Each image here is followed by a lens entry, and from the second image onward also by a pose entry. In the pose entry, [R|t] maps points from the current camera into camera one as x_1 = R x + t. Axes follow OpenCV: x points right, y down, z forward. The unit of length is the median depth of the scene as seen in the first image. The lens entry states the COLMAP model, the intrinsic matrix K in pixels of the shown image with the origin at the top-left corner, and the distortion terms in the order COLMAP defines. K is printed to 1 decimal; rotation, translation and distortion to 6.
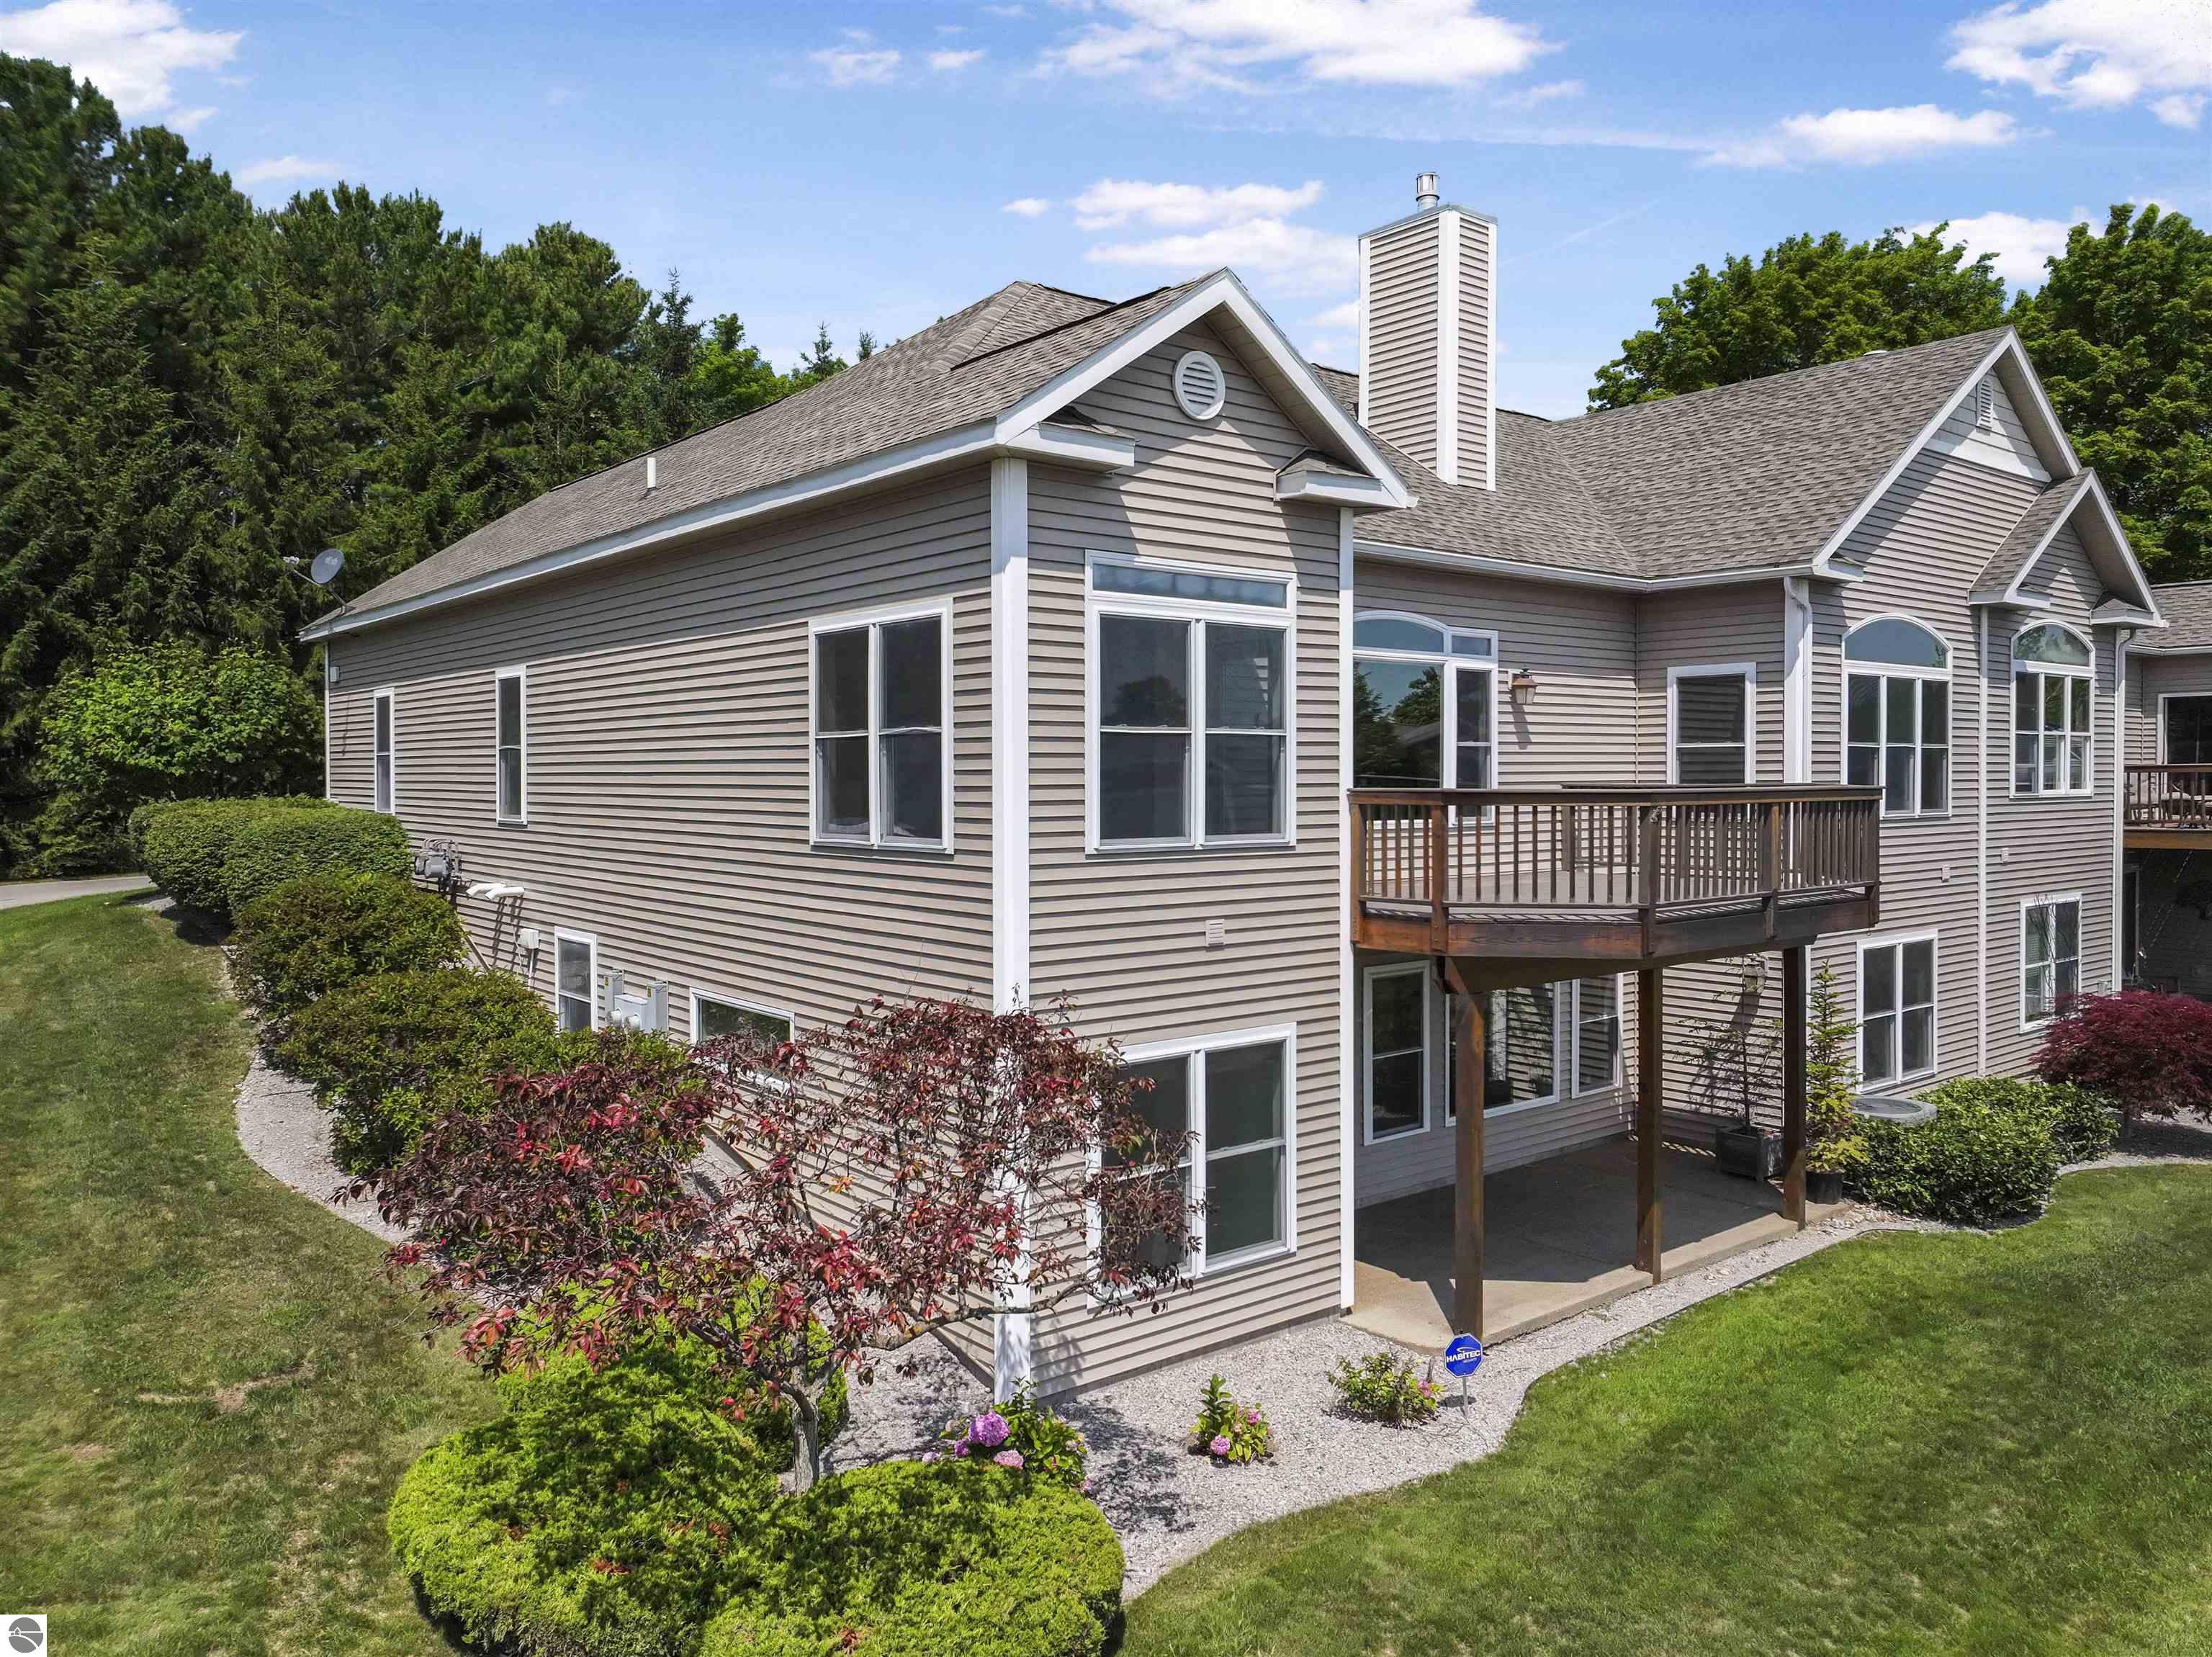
lens RADIAL K [[1558.1, 0, 1106.0], [0, 1558.1, 828.5], [0, 0, 1]] dist [0.000832, -0.000201]
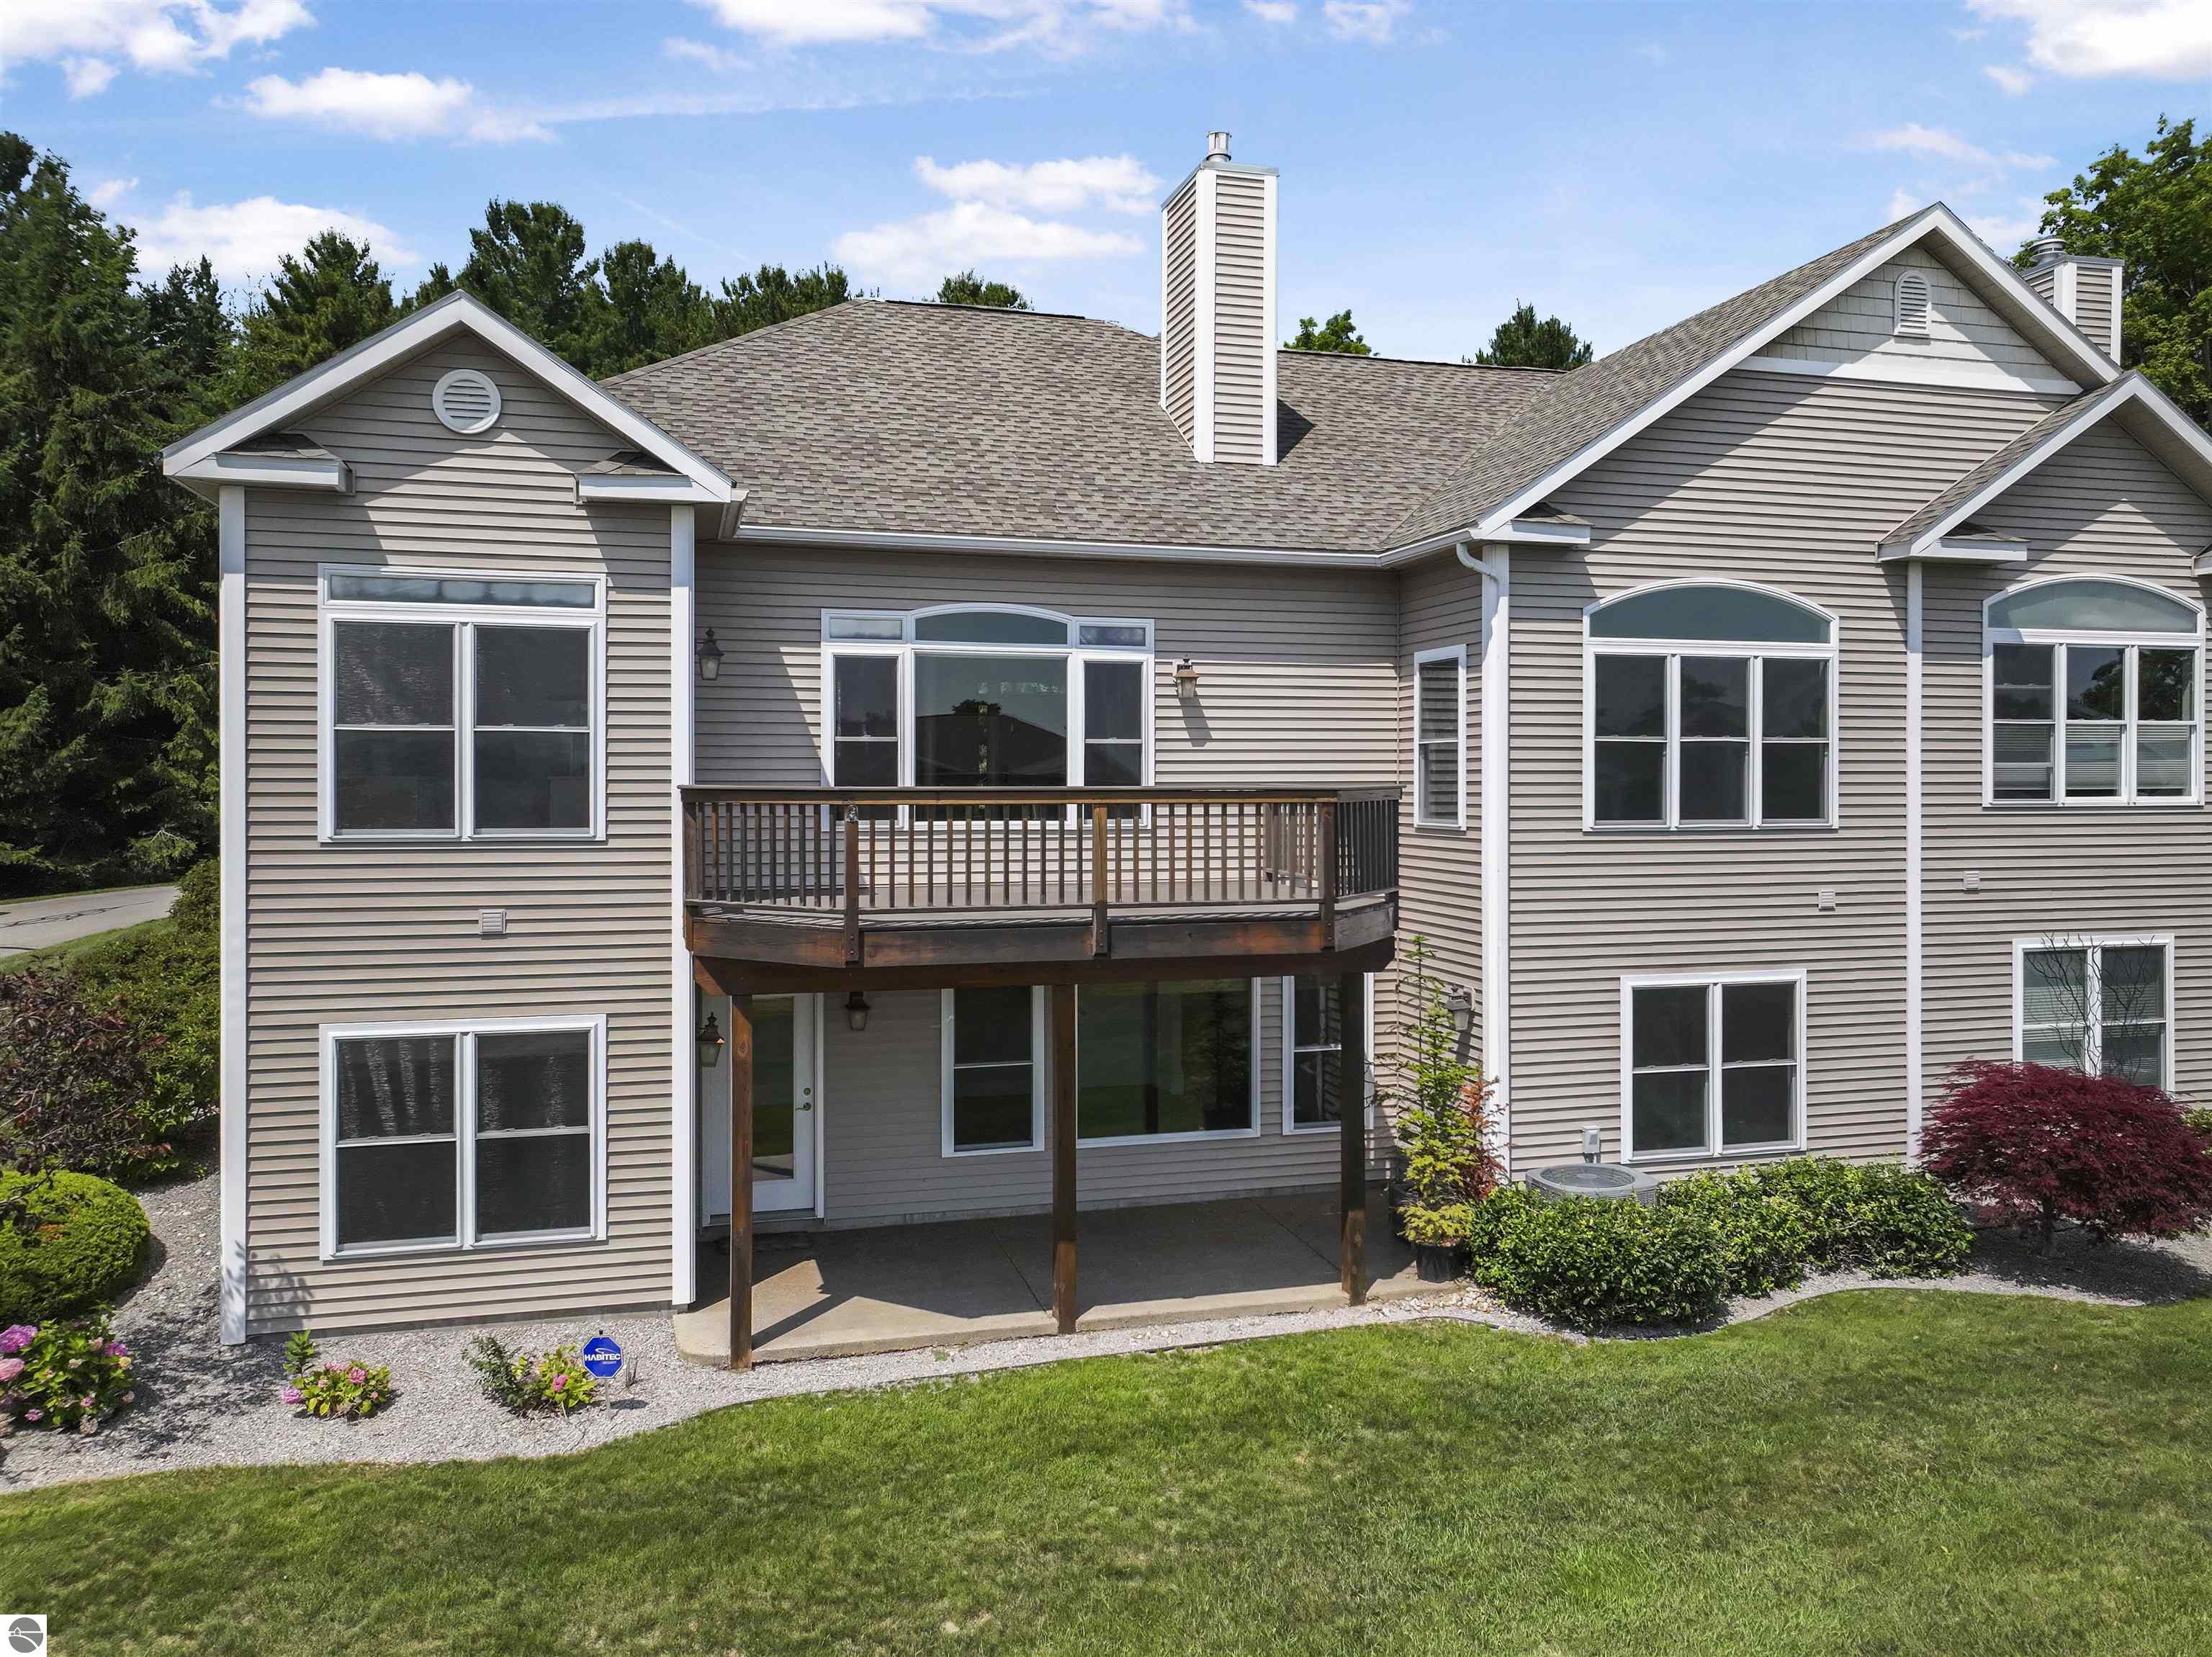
lens RADIAL K [[1556.3, 0, 1108.2], [0, 1556.3, 820.6], [0, 0, 1]] dist [0.000473, -0.003642]
pose [[0.915880, 0.013413, -0.401227, 0.617646], [-0.017379, 0.999829, -0.006246, -0.000958], [0.401075, 0.012694, 0.915957, 0.148334]]
